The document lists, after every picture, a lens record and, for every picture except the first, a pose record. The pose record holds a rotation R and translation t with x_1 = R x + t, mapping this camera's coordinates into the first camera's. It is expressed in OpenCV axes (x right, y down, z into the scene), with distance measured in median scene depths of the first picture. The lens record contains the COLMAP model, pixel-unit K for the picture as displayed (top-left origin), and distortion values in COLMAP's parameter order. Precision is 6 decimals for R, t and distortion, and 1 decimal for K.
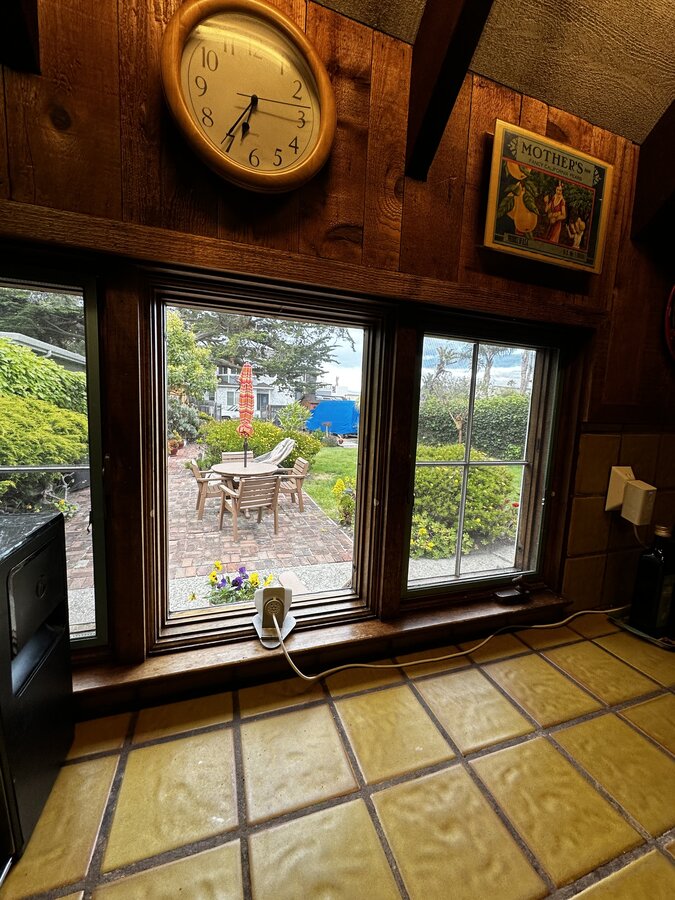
lens RADIAL K [[356.9, 0, 339.1], [0, 356.9, 450.3], [0, 0, 1]] dist [-0.002623, 0.000314]
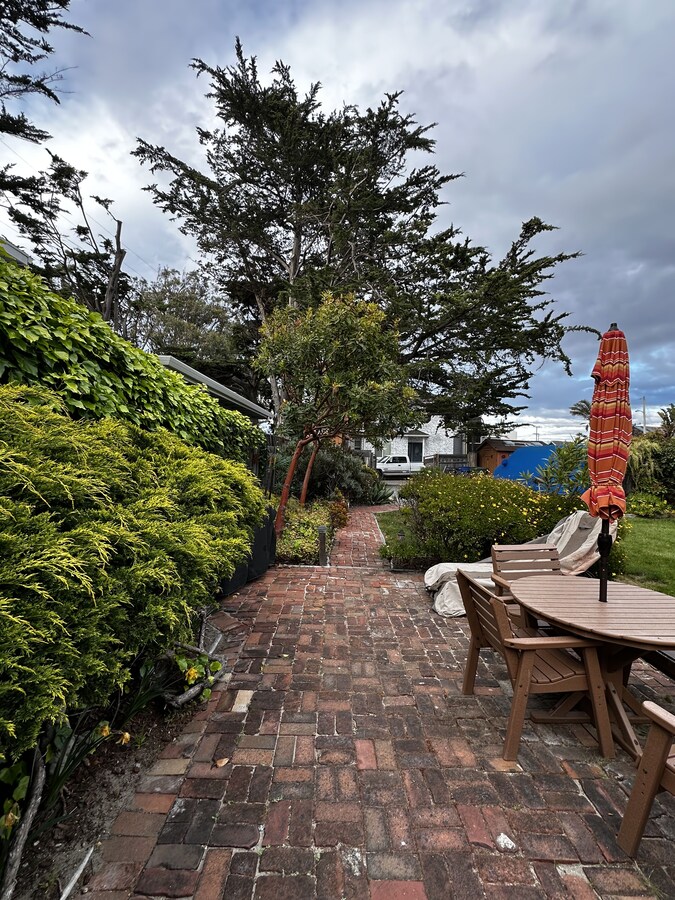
lens RADIAL K [[397.4, 0, 340.5], [0, 397.4, 450.5], [0, 0, 1]] dist [-0.003662, -0.000351]
pose [[0.938683, -0.021389, -0.344116, -0.480106], [-0.028007, 0.990045, -0.137934, -0.056238], [0.343641, 0.139114, 0.928740, 0.635063]]
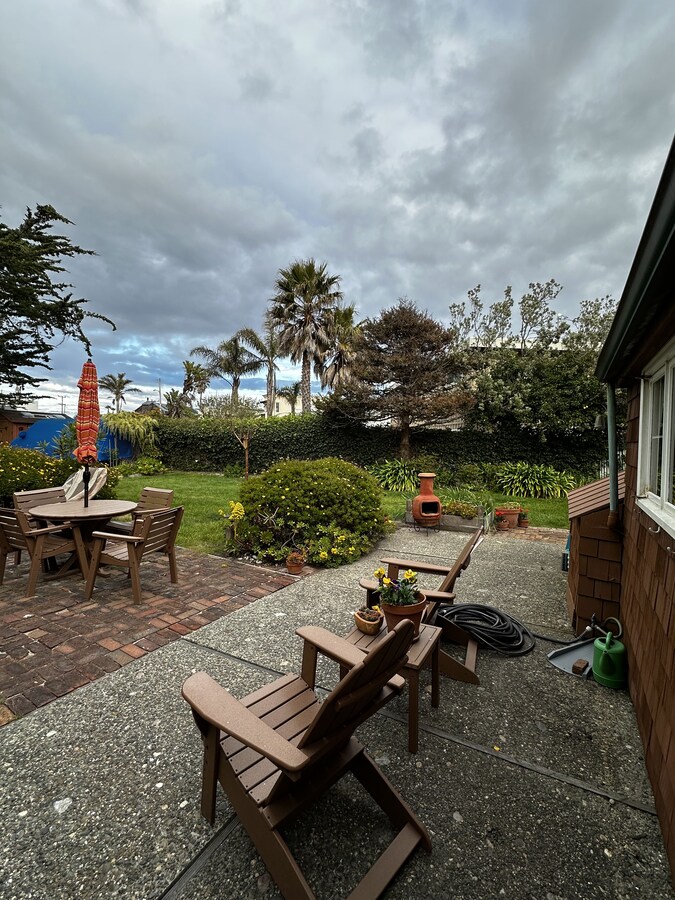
lens RADIAL K [[397.4, 0, 337.3], [0, 397.4, 450.3], [0, 0, 1]] dist [-0.003662, -0.000351]
pose [[0.757739, -0.043379, 0.651114, -0.501653], [0.086764, 0.995626, -0.034642, 0.007500], [-0.646764, 0.082743, 0.758189, 0.097065]]
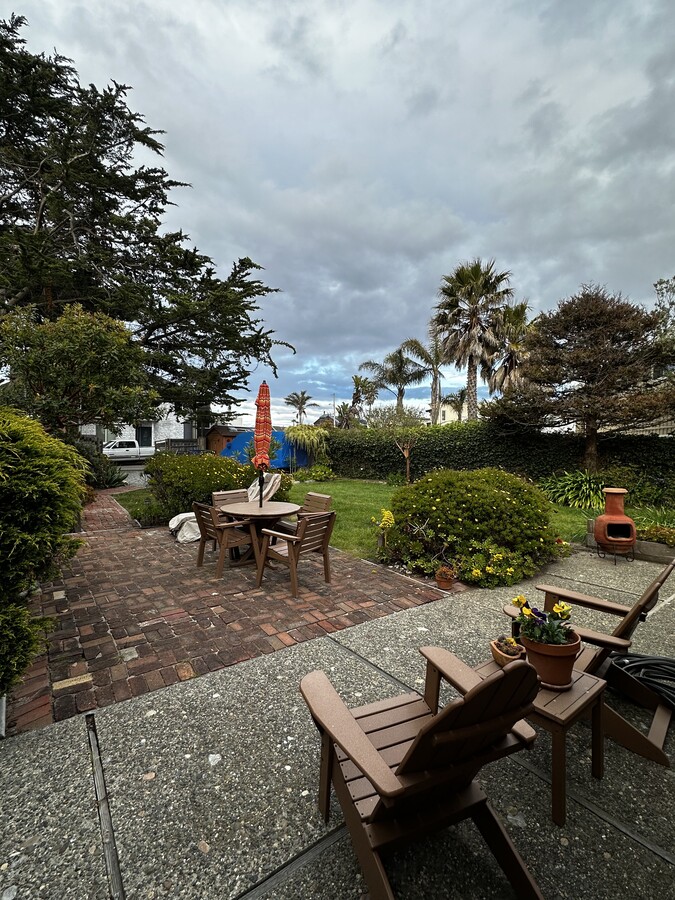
lens RADIAL K [[397.4, 0, 337.8], [0, 397.4, 450.0], [0, 0, 1]] dist [-0.003662, -0.000351]
pose [[0.955856, -0.030875, 0.292210, -0.456727], [0.059114, 0.994338, -0.088307, 0.009640], [-0.287829, 0.101682, 0.952269, 0.079243]]
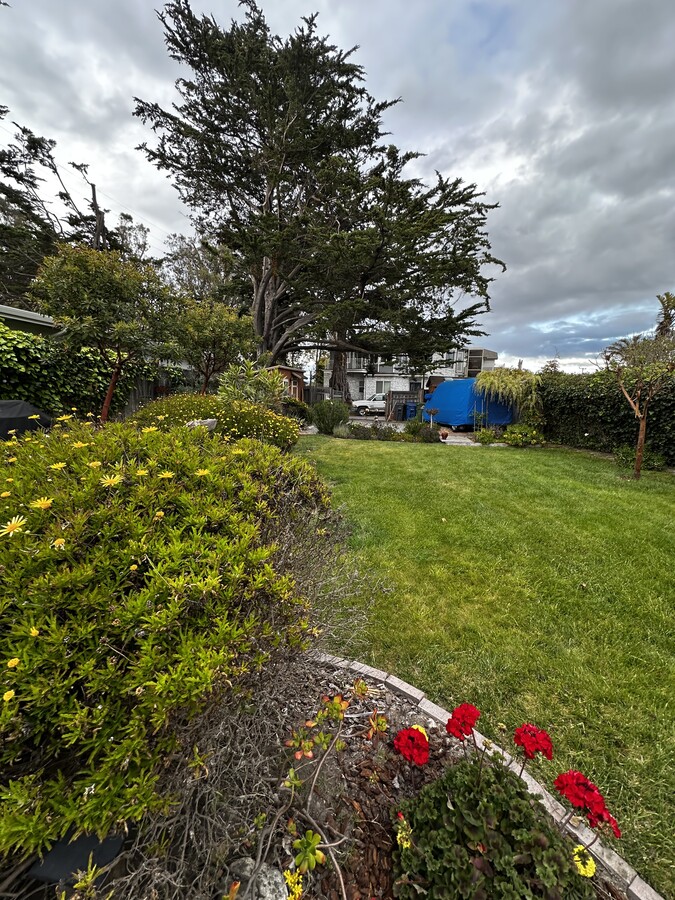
lens RADIAL K [[356.9, 0, 336.6], [0, 356.9, 448.5], [0, 0, 1]] dist [-0.002623, 0.000314]
pose [[0.867111, 0.060244, -0.494459, 0.626615], [-0.056761, 0.998144, 0.022074, -0.009025], [0.494871, 0.008926, 0.868921, 1.013132]]
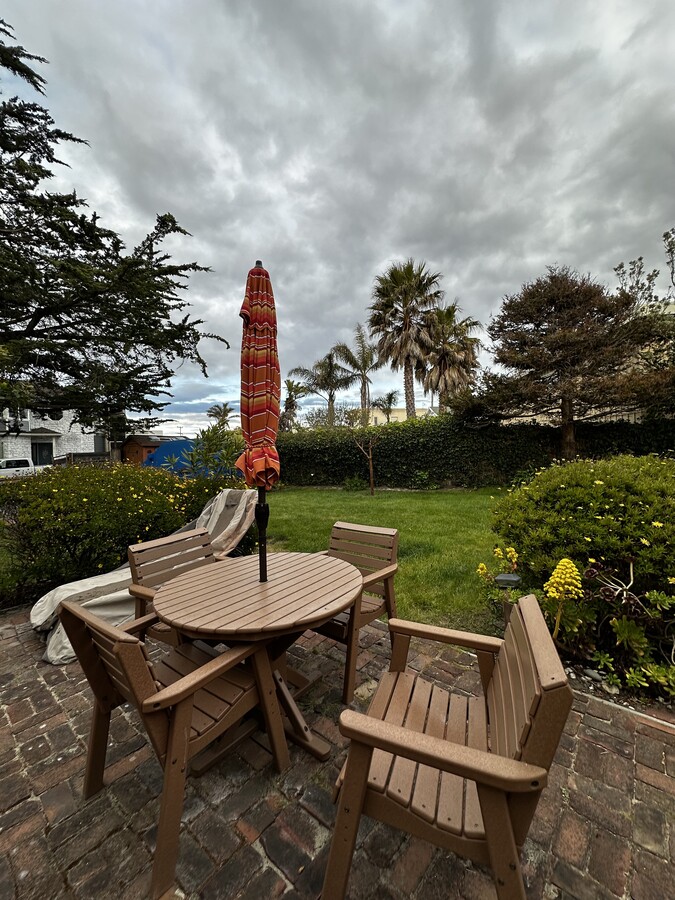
lens RADIAL K [[356.9, 0, 335.5], [0, 356.9, 449.3], [0, 0, 1]] dist [-0.002623, 0.000314]
pose [[0.867902, -0.068142, 0.492039, -0.458109], [0.129274, 0.987399, -0.091280, -0.041811], [-0.479618, 0.142830, 0.865775, 0.857672]]
